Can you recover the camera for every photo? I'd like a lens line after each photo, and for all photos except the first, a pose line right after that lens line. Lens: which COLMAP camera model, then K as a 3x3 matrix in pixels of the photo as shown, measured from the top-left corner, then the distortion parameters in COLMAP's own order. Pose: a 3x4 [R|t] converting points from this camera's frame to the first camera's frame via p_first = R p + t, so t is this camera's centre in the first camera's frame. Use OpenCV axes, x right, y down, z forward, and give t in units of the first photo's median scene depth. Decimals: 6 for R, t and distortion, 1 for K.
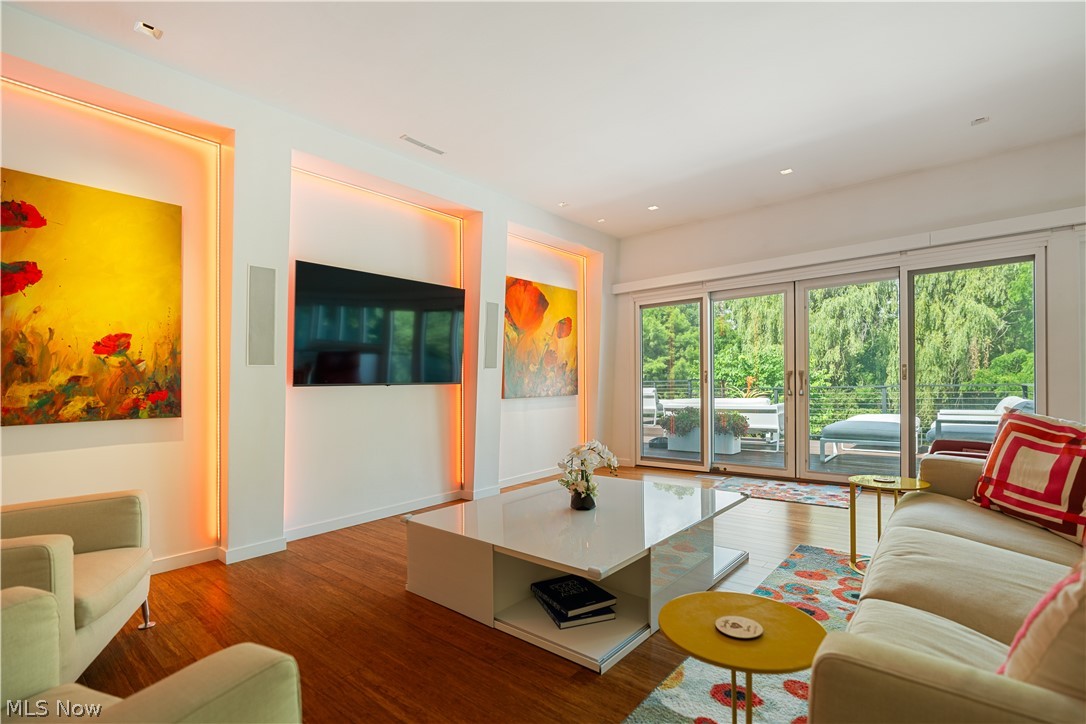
lens RADIAL K [[494.8, 0, 544.4], [0, 494.8, 381.7], [0, 0, 1]] dist [-0.007958, 0.000088]
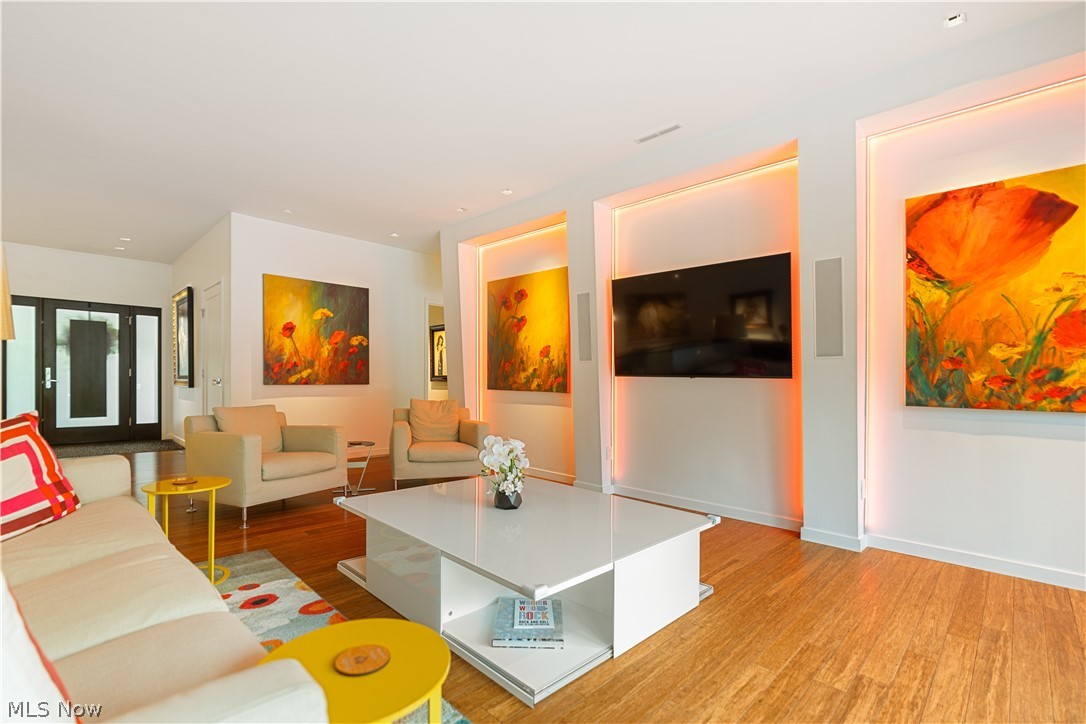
lens RADIAL K [[494.8, 0, 543.3], [0, 494.8, 379.0], [0, 0, 1]] dist [-0.007958, 0.000088]
pose [[-0.072854, 0.020232, -0.997137, 0.519316], [-0.011068, 0.999716, 0.021093, -0.006026], [0.997281, 0.012573, -0.072610, 0.578830]]
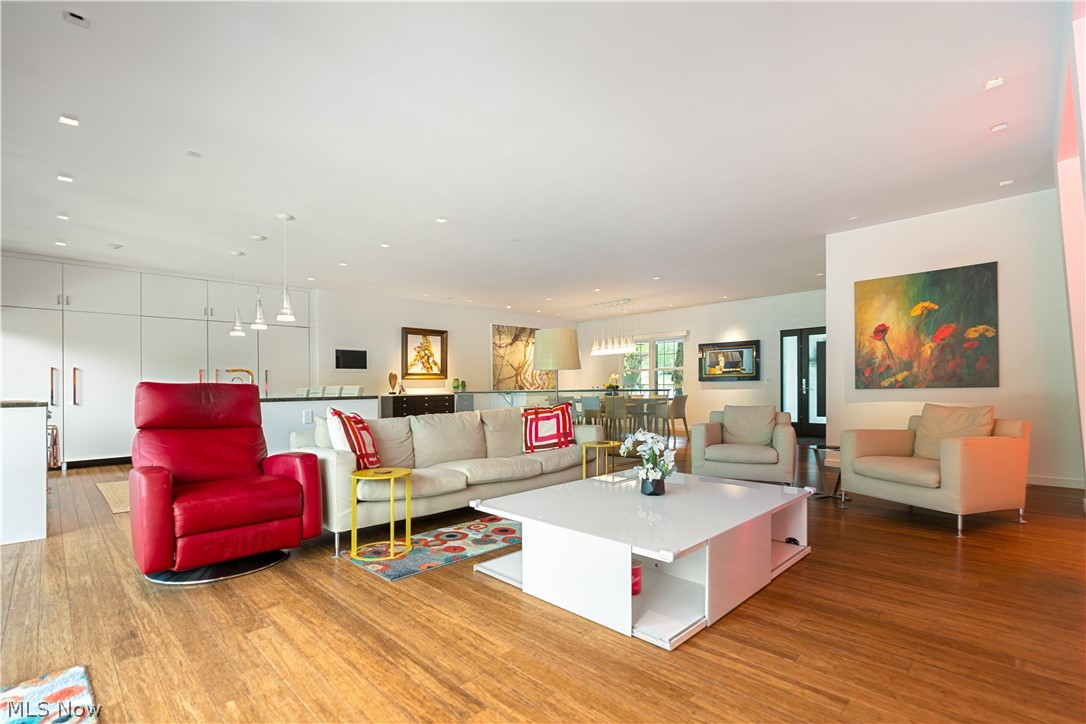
lens RADIAL K [[494.8, 0, 543.6], [0, 494.8, 400.4], [0, 0, 1]] dist [-0.007958, 0.000088]
pose [[-0.995939, 0.035180, 0.082868, 0.109295], [0.036920, 0.999127, 0.019562, 0.013545], [-0.082108, 0.022542, -0.996368, 1.056213]]
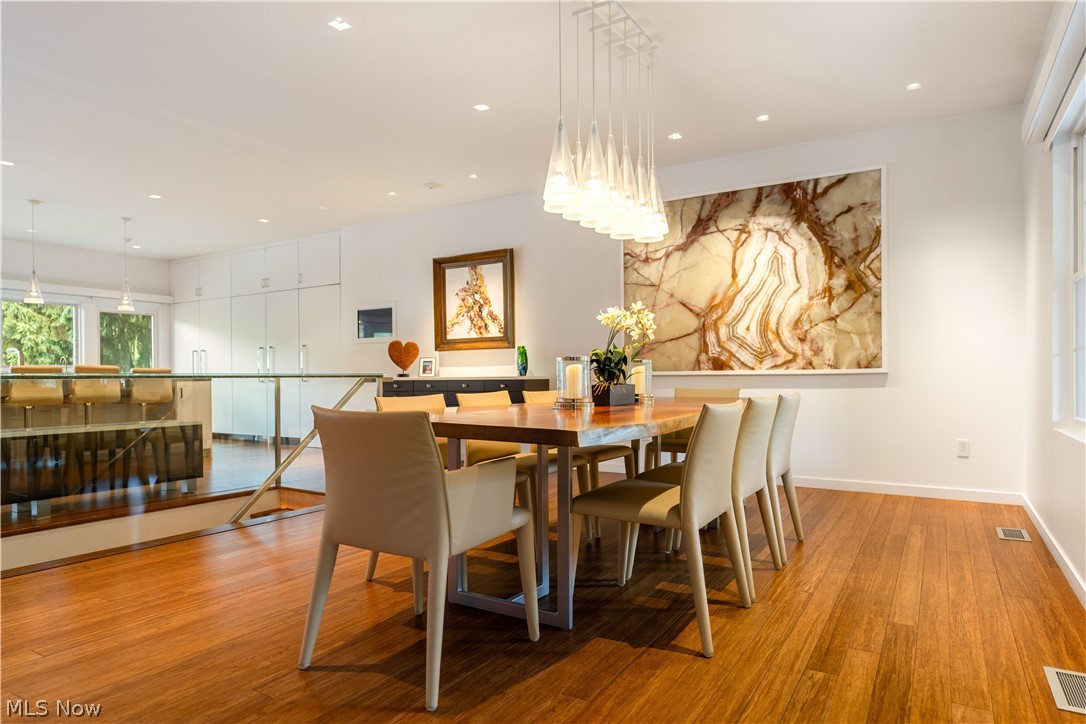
lens RADIAL K [[641.3, 0, 548.6], [0, 641.3, 366.8], [0, 0, 1]] dist [-0.007760, -0.001333]
pose [[-0.154866, 0.034562, 0.987331, -0.599324], [0.008207, 0.999398, -0.033697, 0.032929], [-0.987901, 0.002885, -0.155057, -0.796801]]
